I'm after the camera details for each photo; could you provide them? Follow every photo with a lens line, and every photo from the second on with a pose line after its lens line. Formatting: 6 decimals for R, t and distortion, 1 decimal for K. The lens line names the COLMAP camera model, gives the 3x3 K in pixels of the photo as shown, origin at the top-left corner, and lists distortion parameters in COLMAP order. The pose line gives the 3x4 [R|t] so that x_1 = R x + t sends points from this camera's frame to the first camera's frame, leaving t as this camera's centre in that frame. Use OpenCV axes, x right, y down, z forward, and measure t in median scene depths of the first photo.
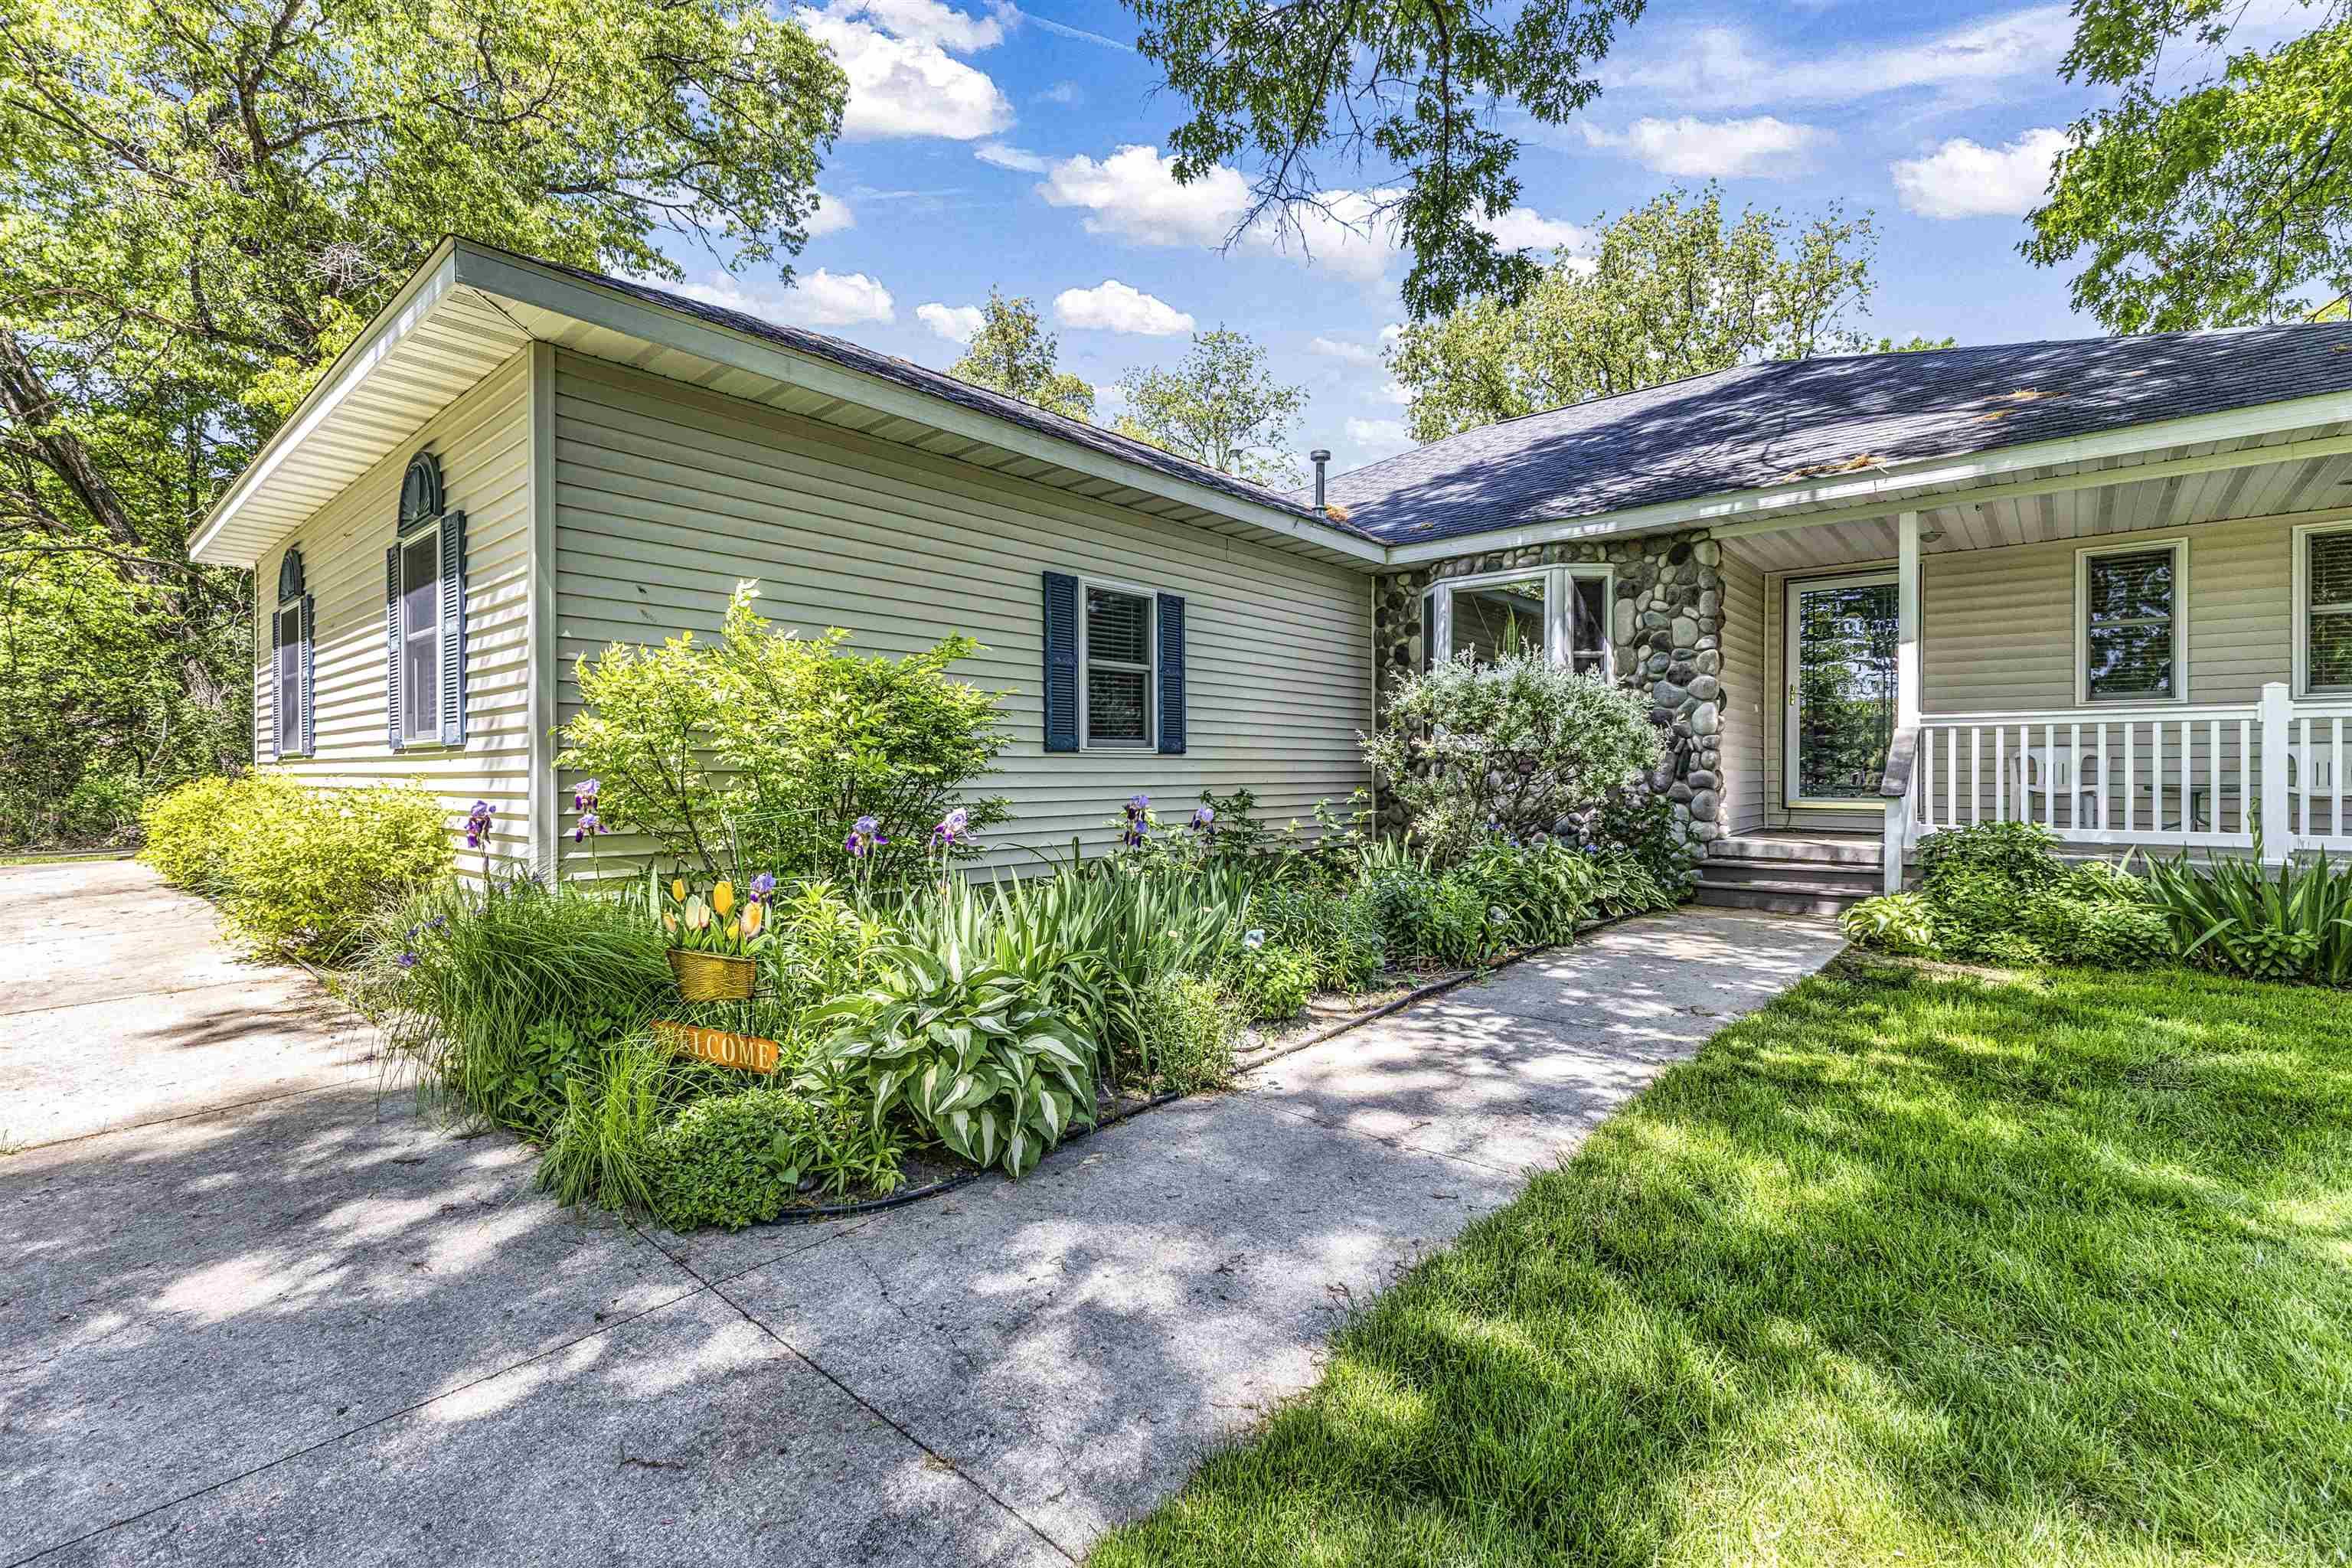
lens RADIAL K [[1036.5, 0, 1176.0], [0, 1036.5, 784.0], [0, 0, 1]] dist [0.001042, 0.000409]
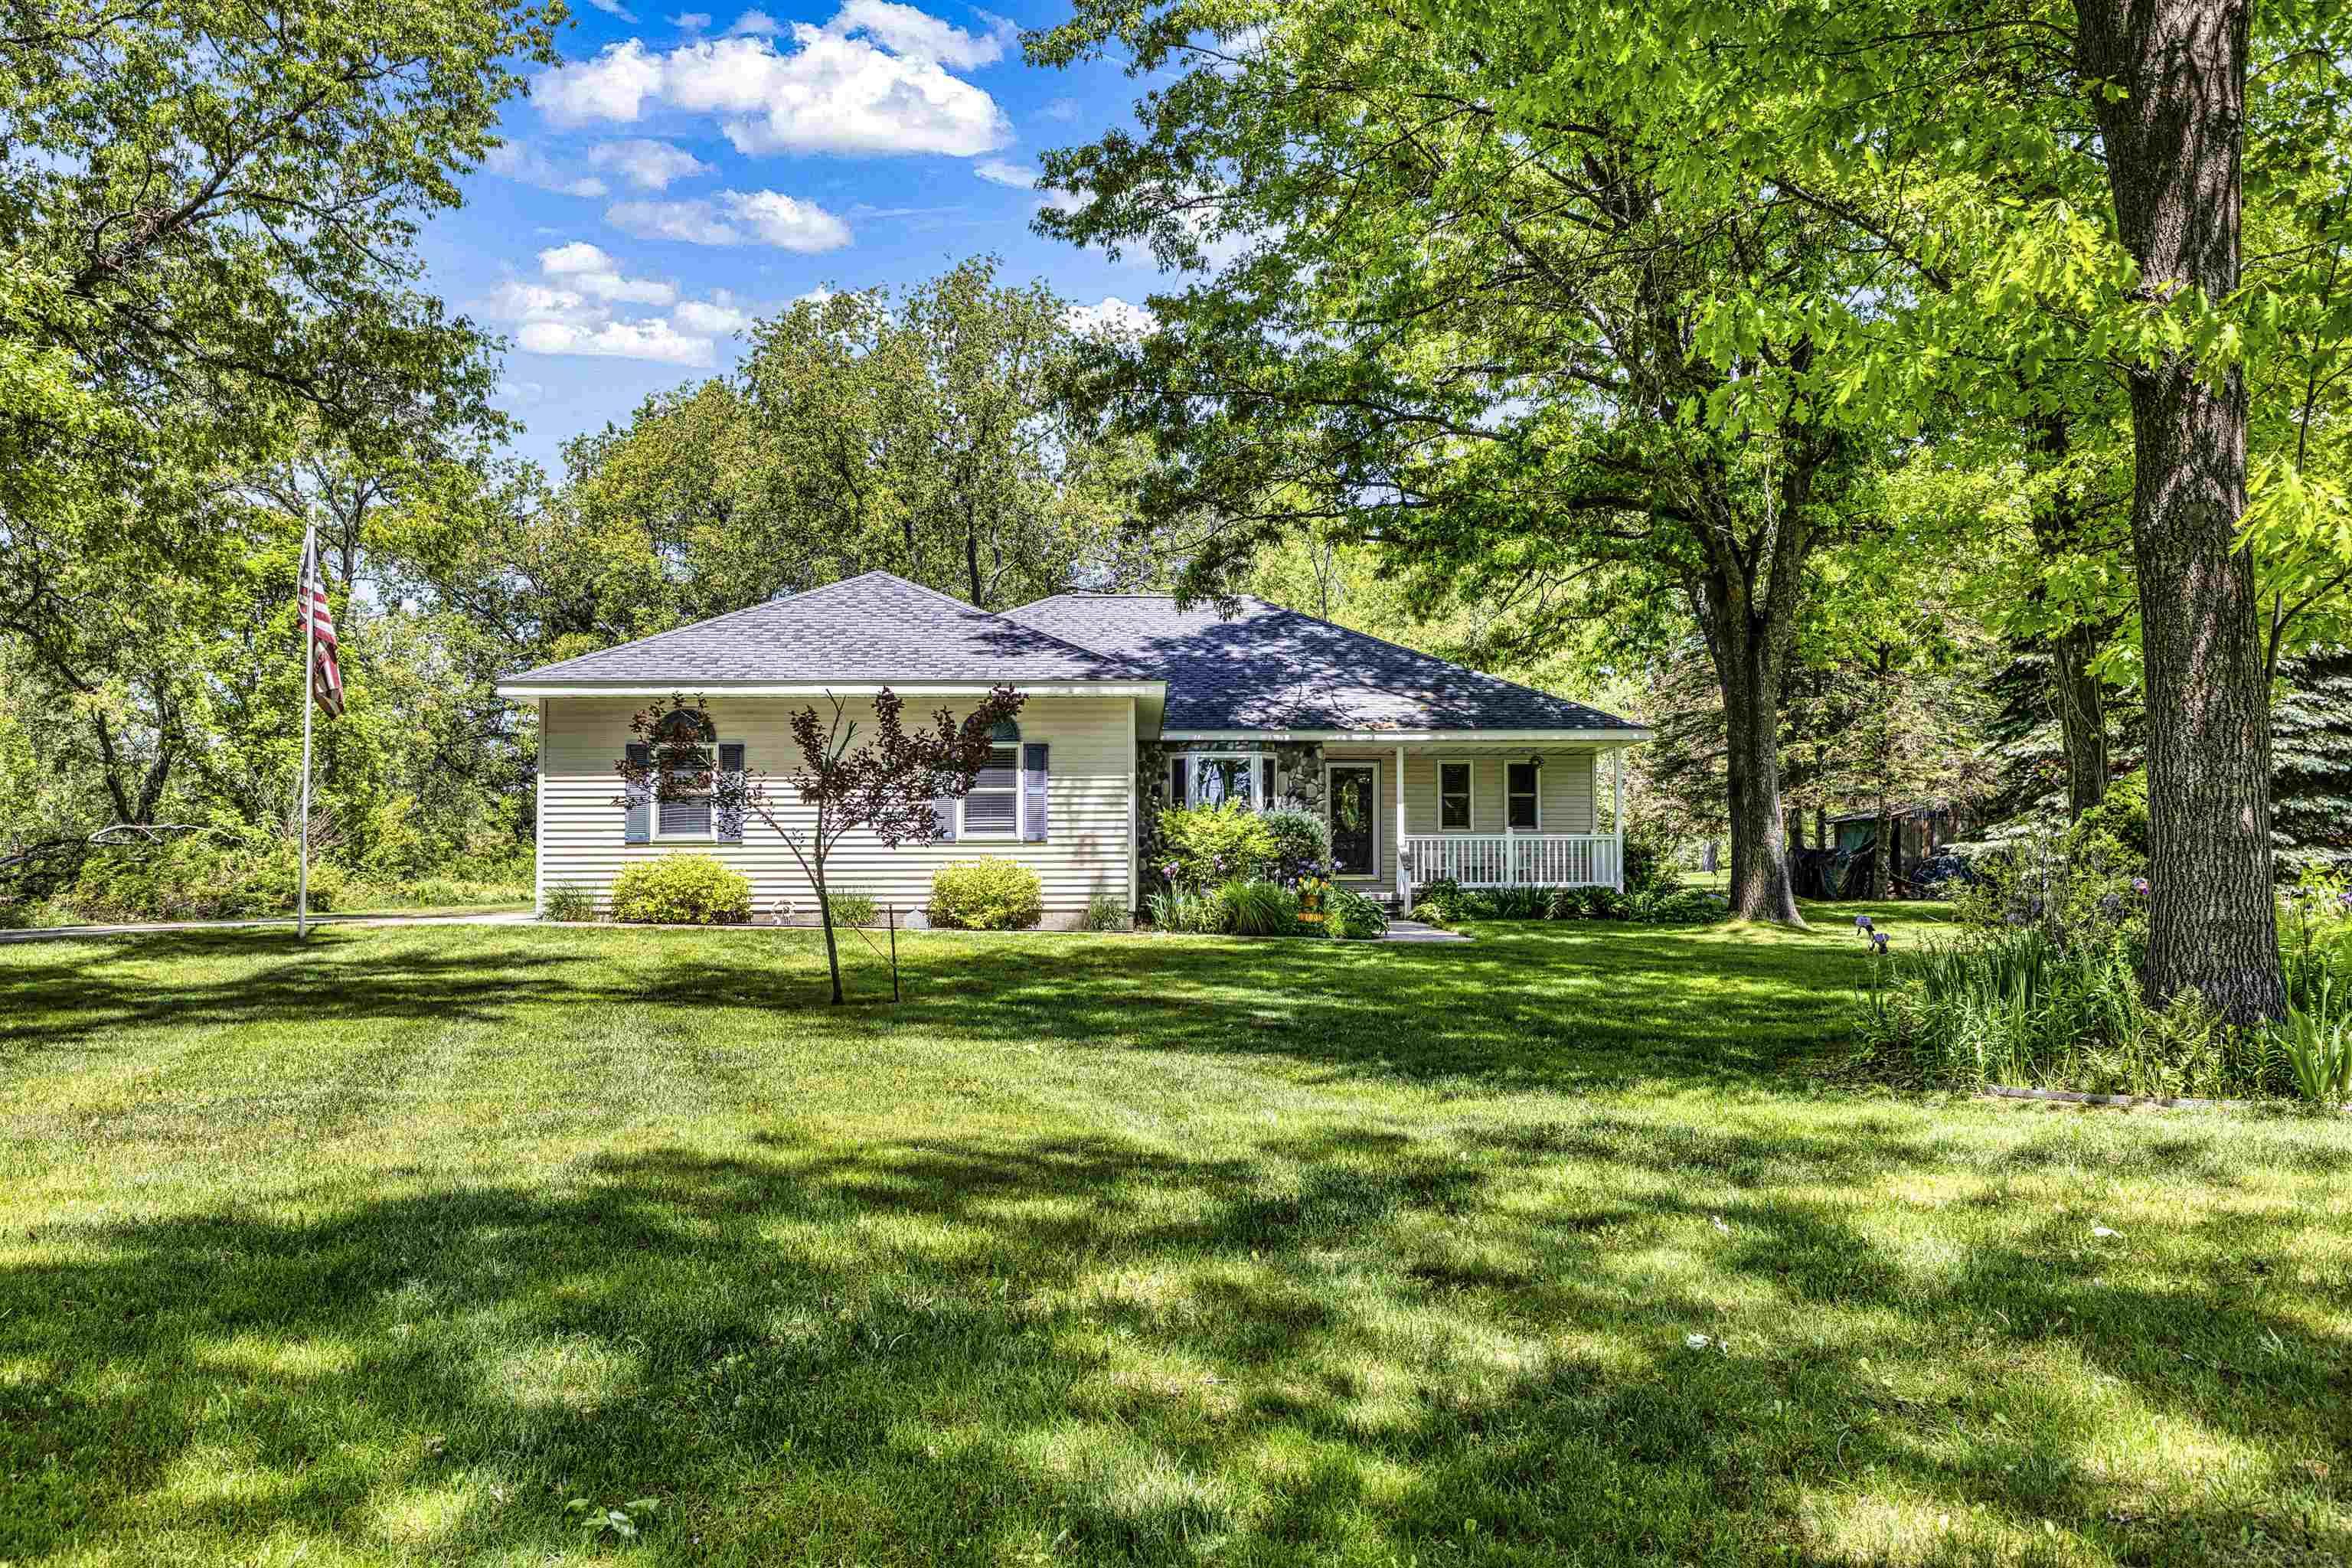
lens RADIAL K [[2005.1, 0, 1176.0], [0, 2005.1, 784.0], [0, 0, 1]] dist [-0.001092, -0.003215]
pose [[0.735654, 0.034109, 0.676499, -2.361200], [0.007864, 0.998234, -0.058882, 0.069448], [-0.677312, 0.048637, 0.734086, -1.706081]]
